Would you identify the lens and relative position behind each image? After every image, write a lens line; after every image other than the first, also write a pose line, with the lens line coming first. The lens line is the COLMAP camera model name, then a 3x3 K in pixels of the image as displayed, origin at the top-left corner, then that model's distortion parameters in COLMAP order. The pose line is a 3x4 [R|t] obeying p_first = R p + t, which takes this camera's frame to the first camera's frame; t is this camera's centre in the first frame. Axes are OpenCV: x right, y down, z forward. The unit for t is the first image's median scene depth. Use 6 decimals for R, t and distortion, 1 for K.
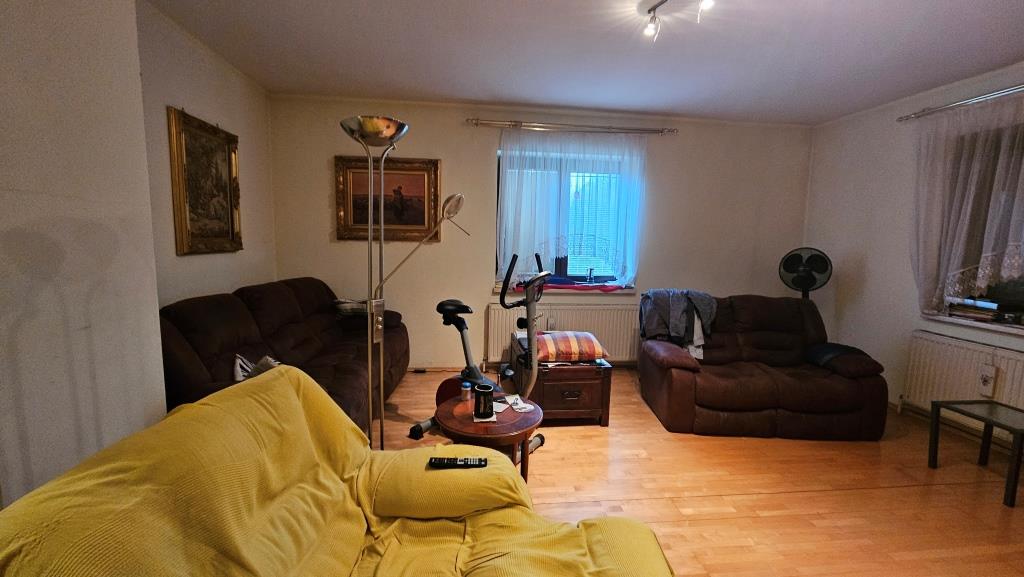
lens RADIAL K [[423.3, 0, 512.2], [0, 423.3, 288.6], [0, 0, 1]] dist [0.004255, 0.000181]
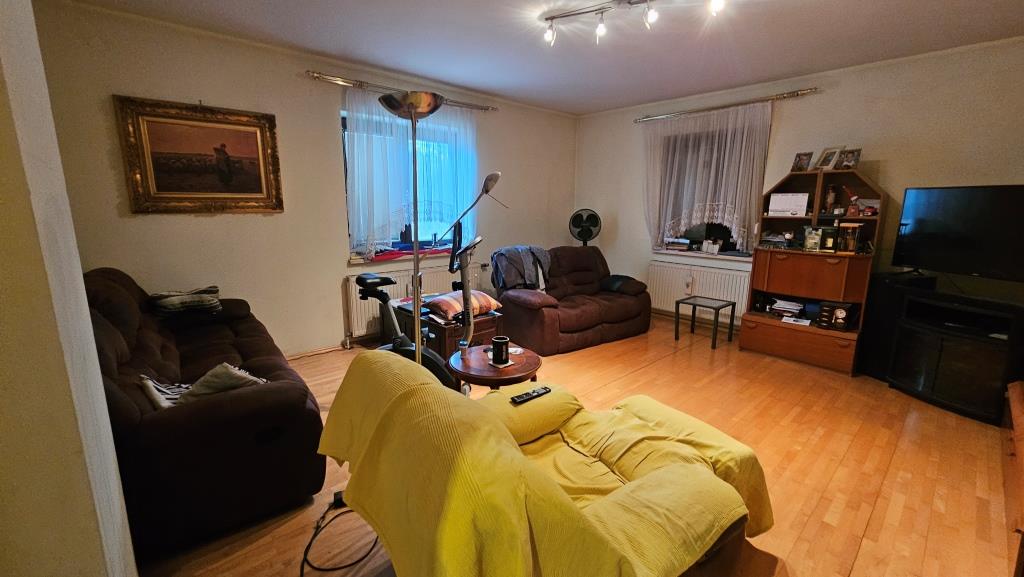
lens RADIAL K [[423.3, 0, 510.8], [0, 423.3, 288.5], [0, 0, 1]] dist [0.004255, 0.000181]
pose [[0.810403, -0.131596, 0.570903, -0.384962], [0.081547, 0.990298, 0.112513, -0.019164], [-0.580170, -0.044625, 0.813272, 0.018489]]
